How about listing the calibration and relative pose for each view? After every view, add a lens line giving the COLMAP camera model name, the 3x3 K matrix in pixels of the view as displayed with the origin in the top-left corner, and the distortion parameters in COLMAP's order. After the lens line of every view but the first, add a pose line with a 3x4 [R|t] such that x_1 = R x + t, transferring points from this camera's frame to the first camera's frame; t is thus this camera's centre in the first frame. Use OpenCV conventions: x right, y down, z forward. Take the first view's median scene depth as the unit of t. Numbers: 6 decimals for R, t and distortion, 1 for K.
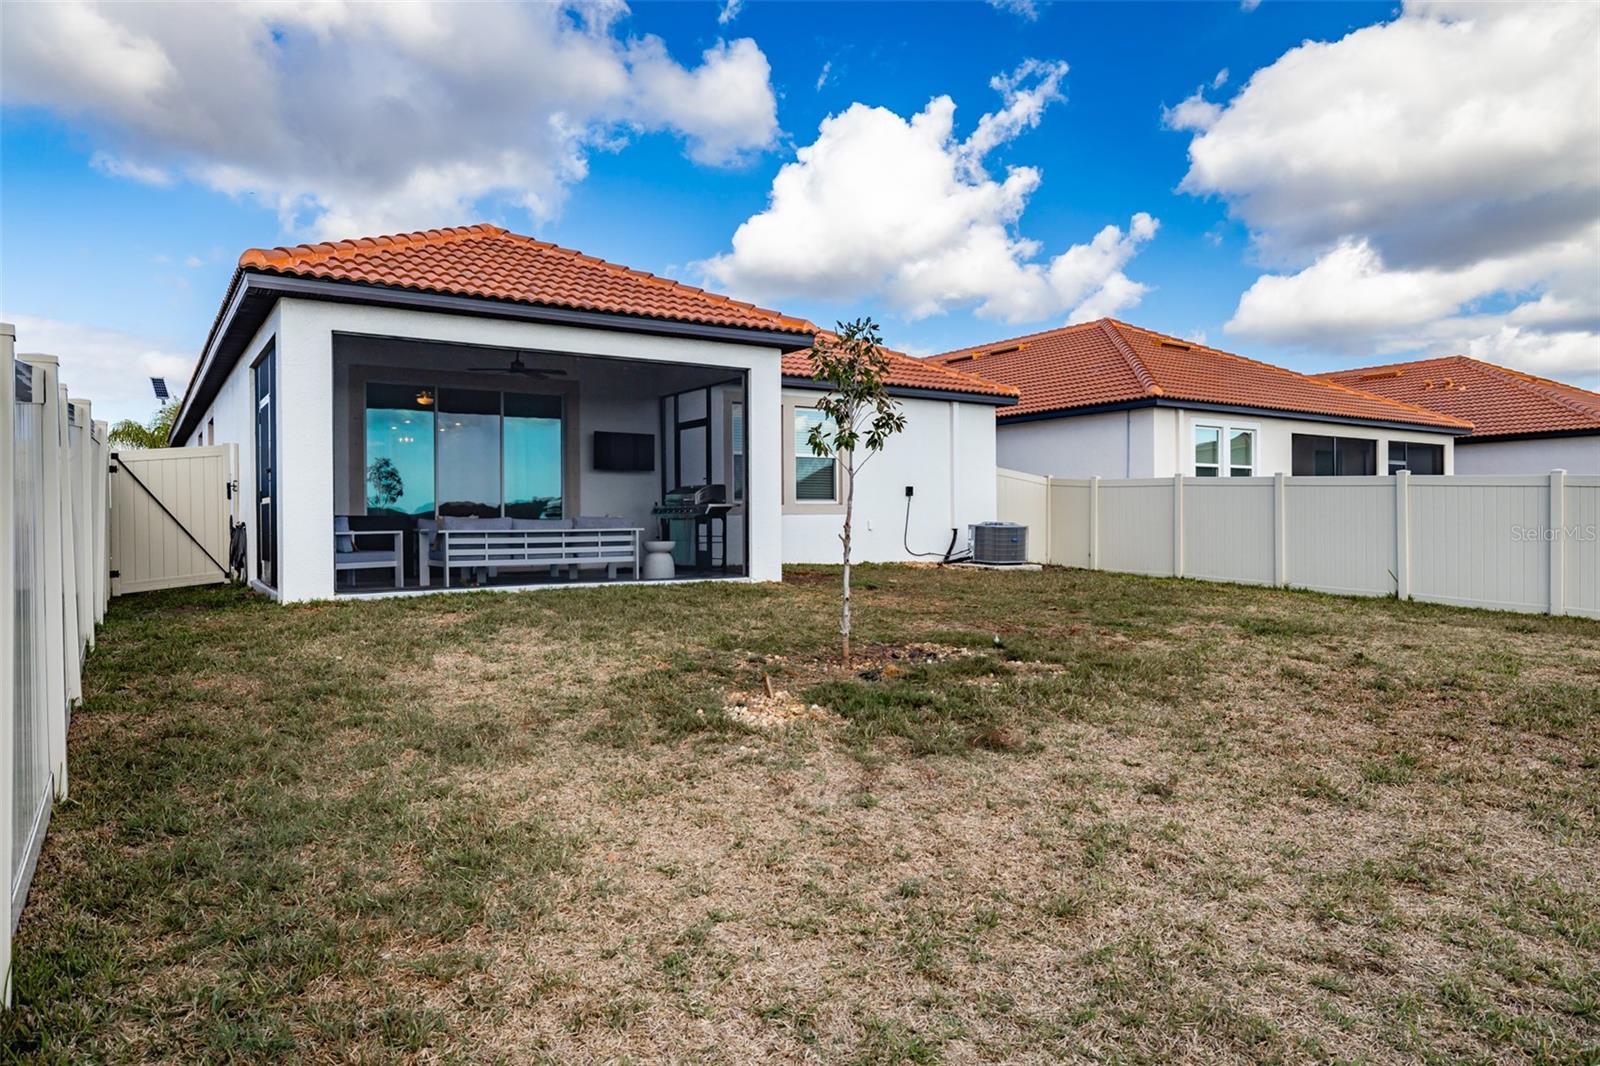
lens RADIAL K [[1016.9, 0, 798.0], [0, 1016.9, 527.8], [0, 0, 1]] dist [-0.000245, 0.000157]
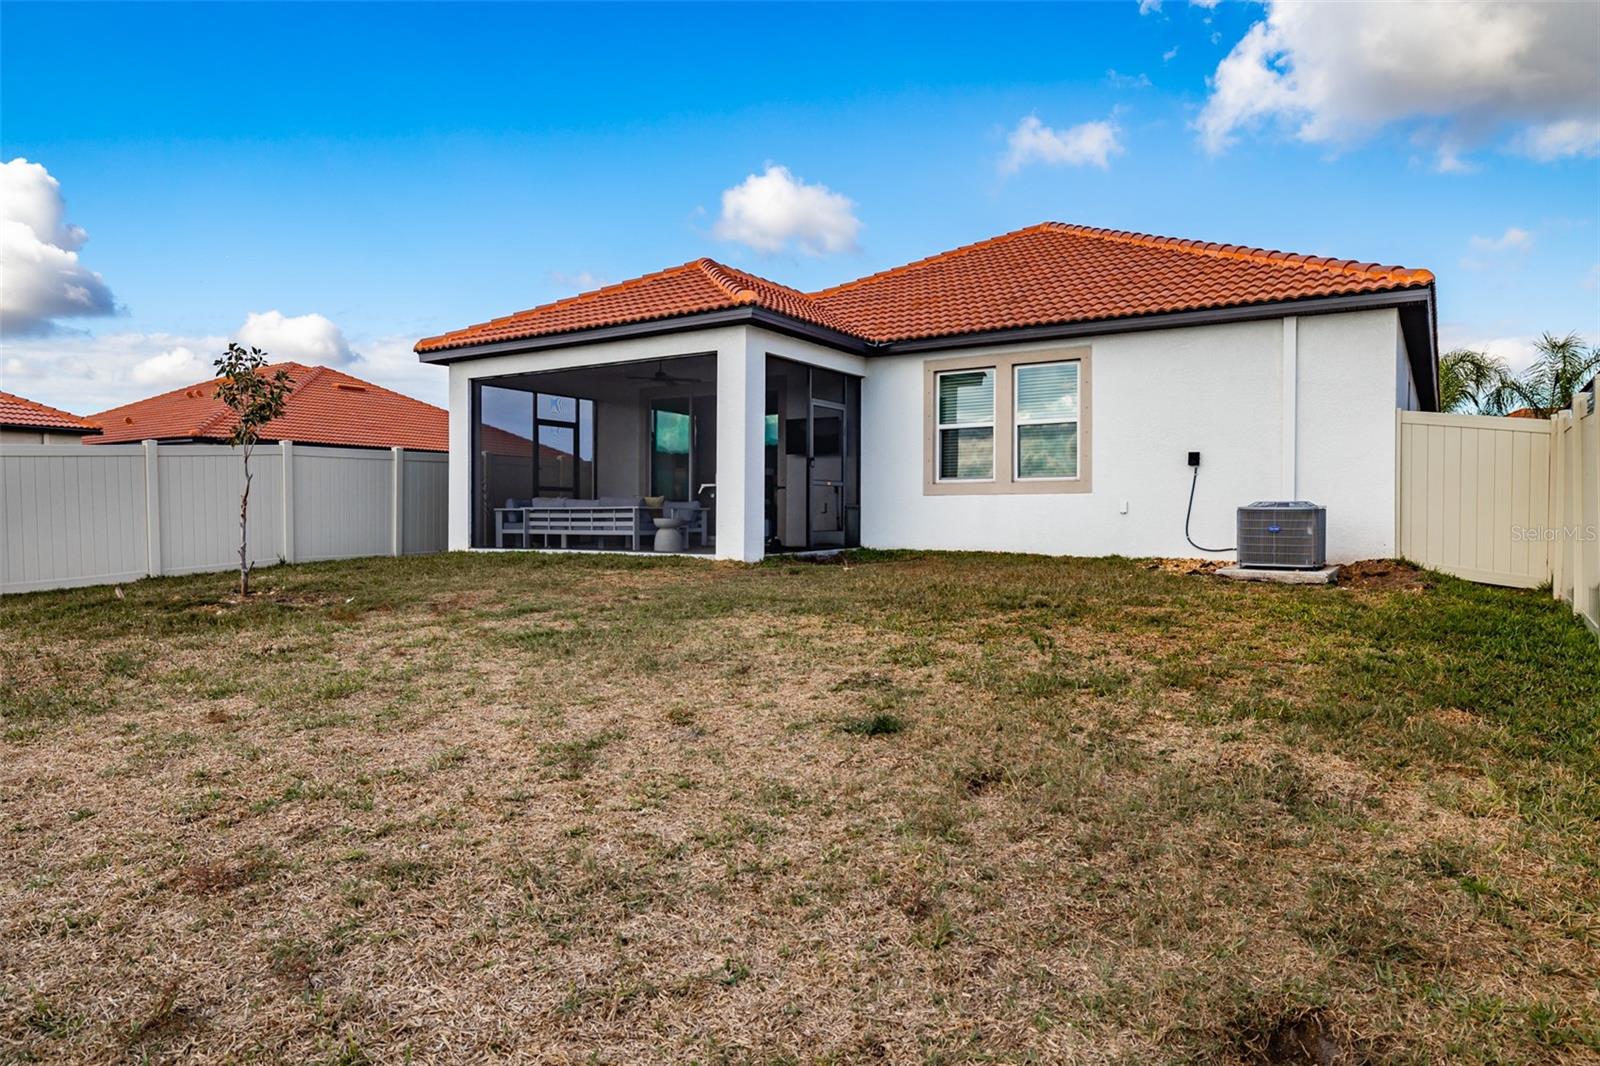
lens RADIAL K [[1016.9, 0, 798.3], [0, 1016.9, 534.7], [0, 0, 1]] dist [-0.000245, 0.000157]
pose [[0.412429, 0.028589, -0.910541, 0.924107], [-0.005920, 0.999570, 0.028702, -0.001523], [0.910971, -0.006447, 0.412421, 0.652678]]
